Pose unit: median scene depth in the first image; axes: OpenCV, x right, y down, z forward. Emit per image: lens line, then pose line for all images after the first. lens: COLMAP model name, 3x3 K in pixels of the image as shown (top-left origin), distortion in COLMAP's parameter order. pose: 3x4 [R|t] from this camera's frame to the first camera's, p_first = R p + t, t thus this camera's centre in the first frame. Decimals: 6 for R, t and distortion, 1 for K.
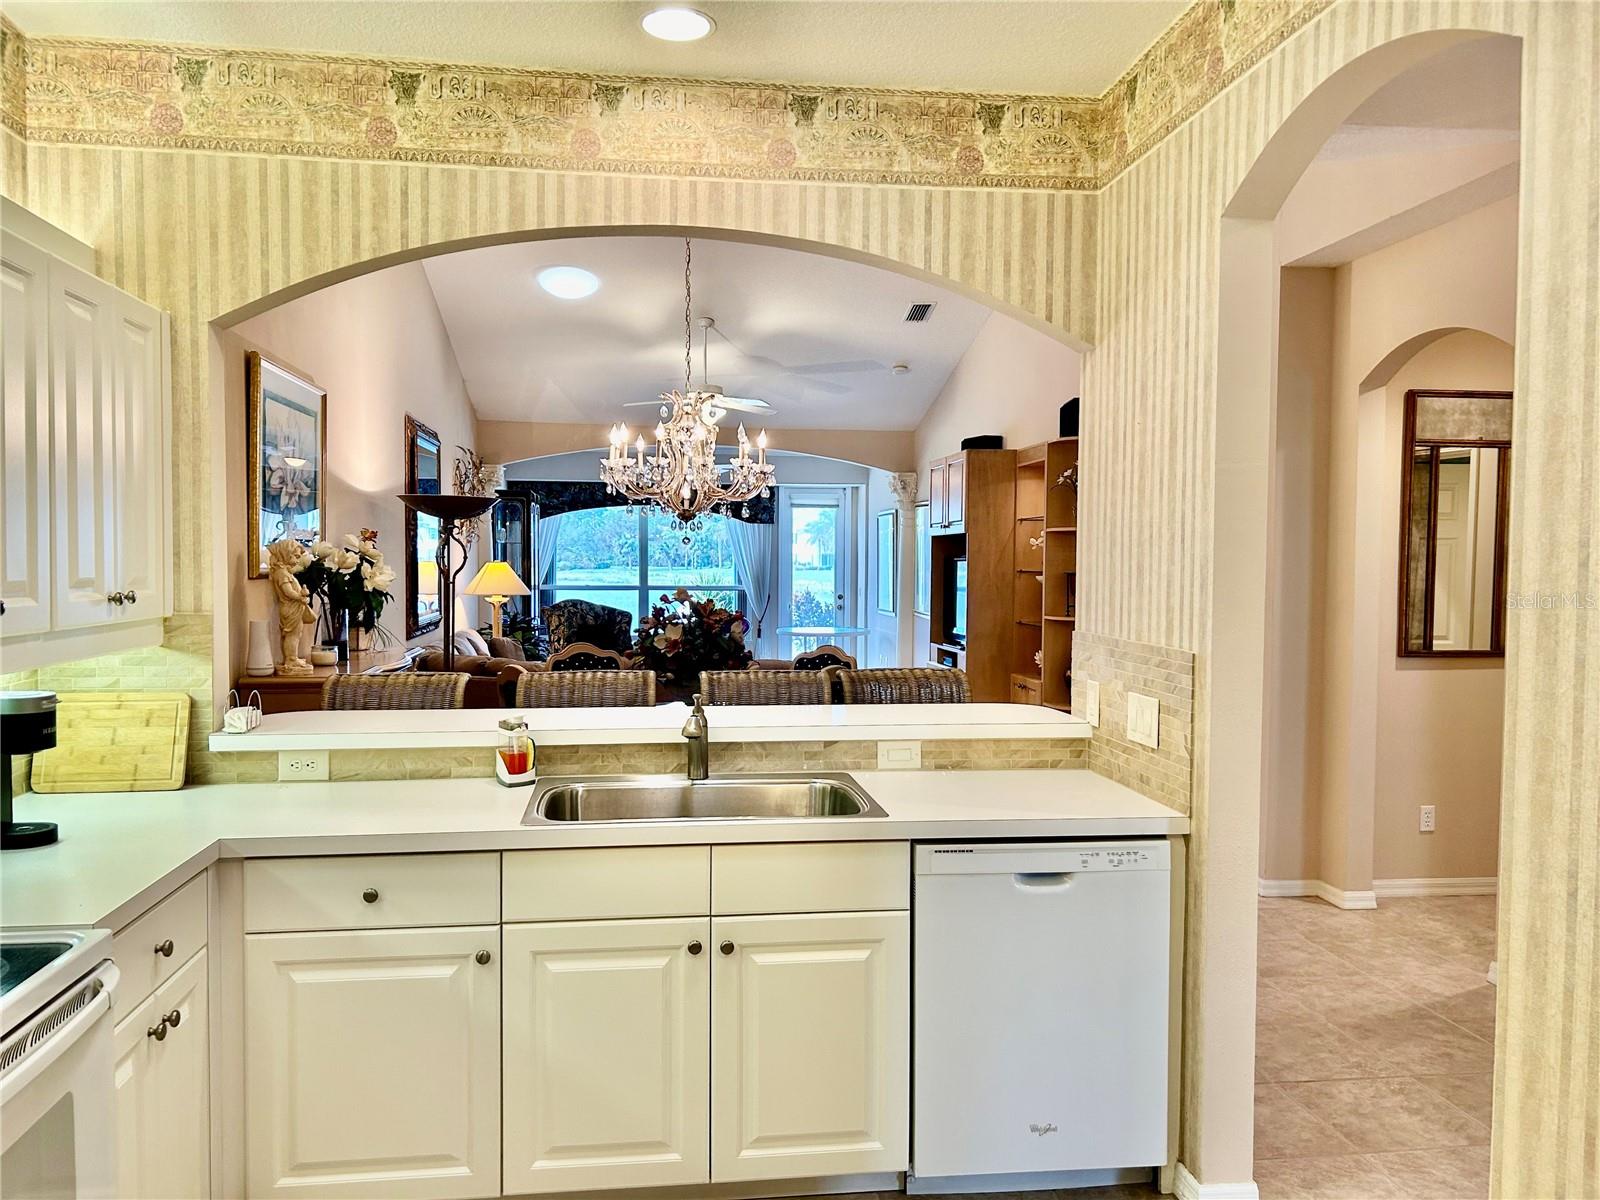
lens RADIAL K [[1198.3, 0, 796.9], [0, 1198.3, 605.5], [0, 0, 1]] dist [0.050680, -0.059210]
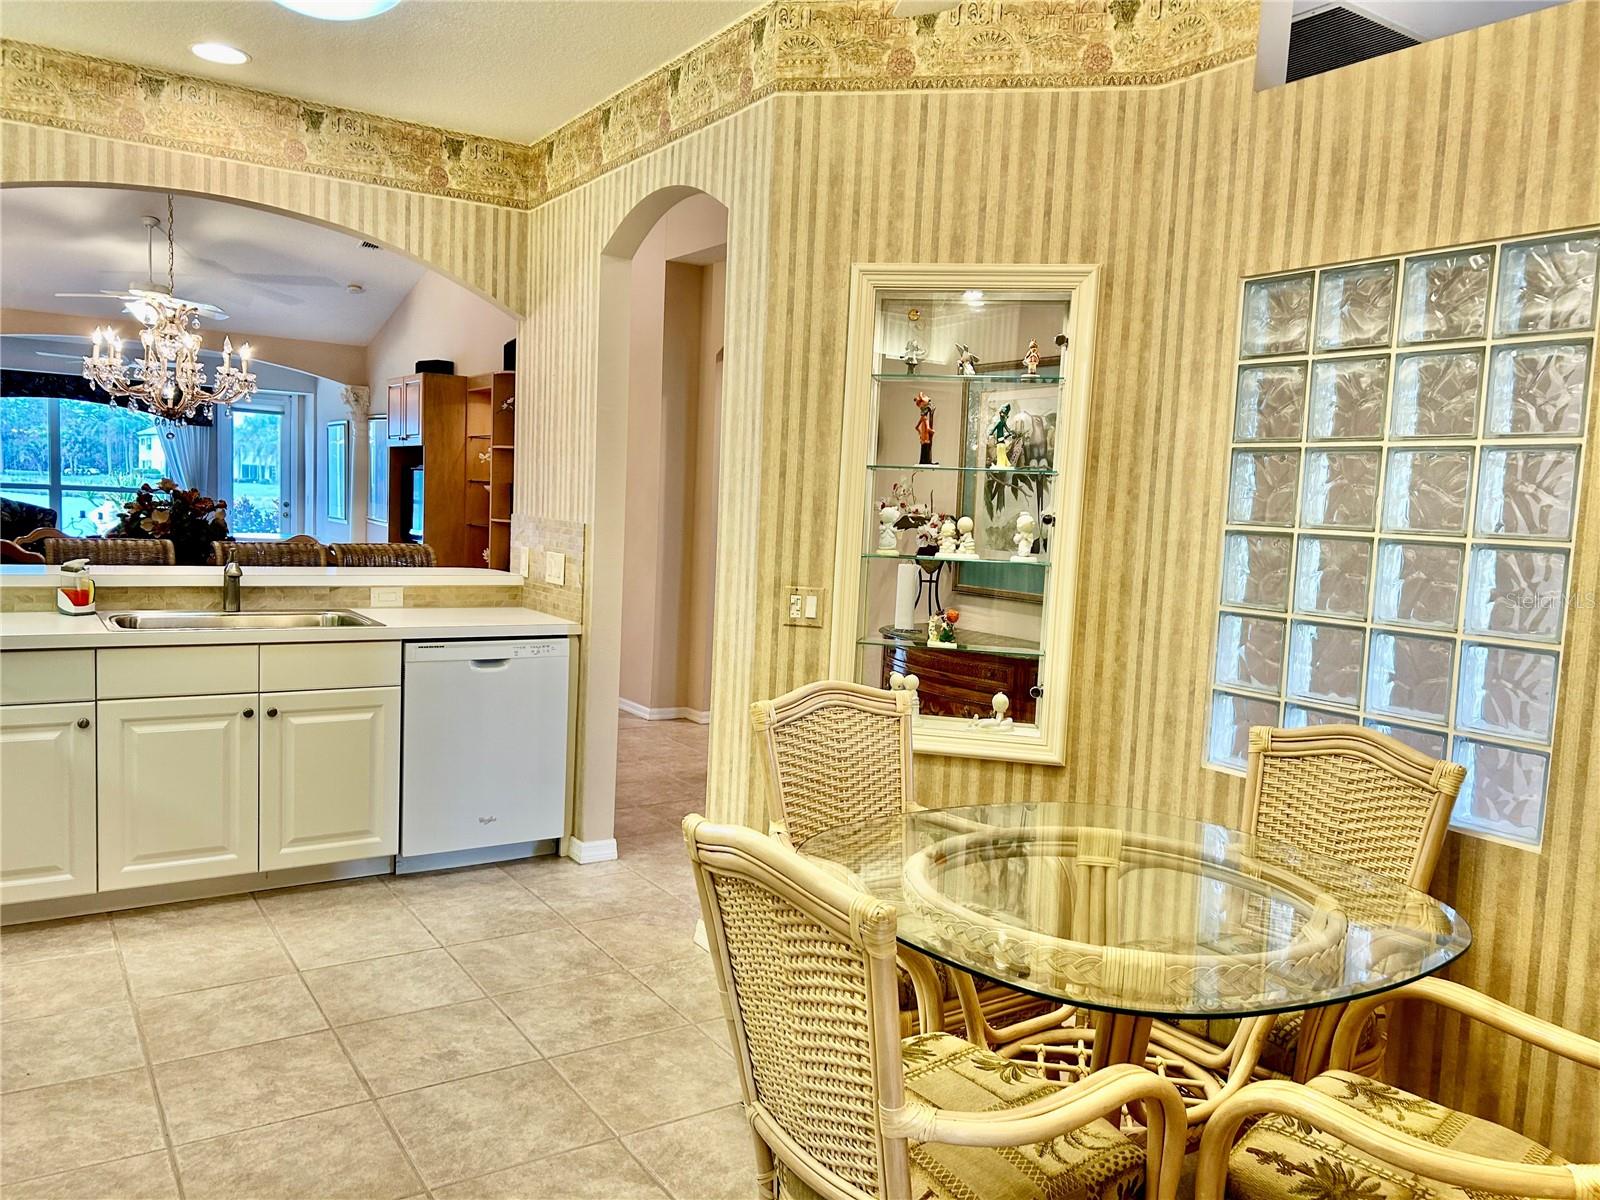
lens RADIAL K [[1198.3, 0, 801.0], [0, 1198.3, 624.9], [0, 0, 1]] dist [0.050680, -0.059210]
pose [[0.897888, -0.010292, 0.440105, -0.104207], [-0.024159, 0.997068, 0.072604, 0.044020], [-0.439561, -0.075823, 0.895006, -0.499796]]
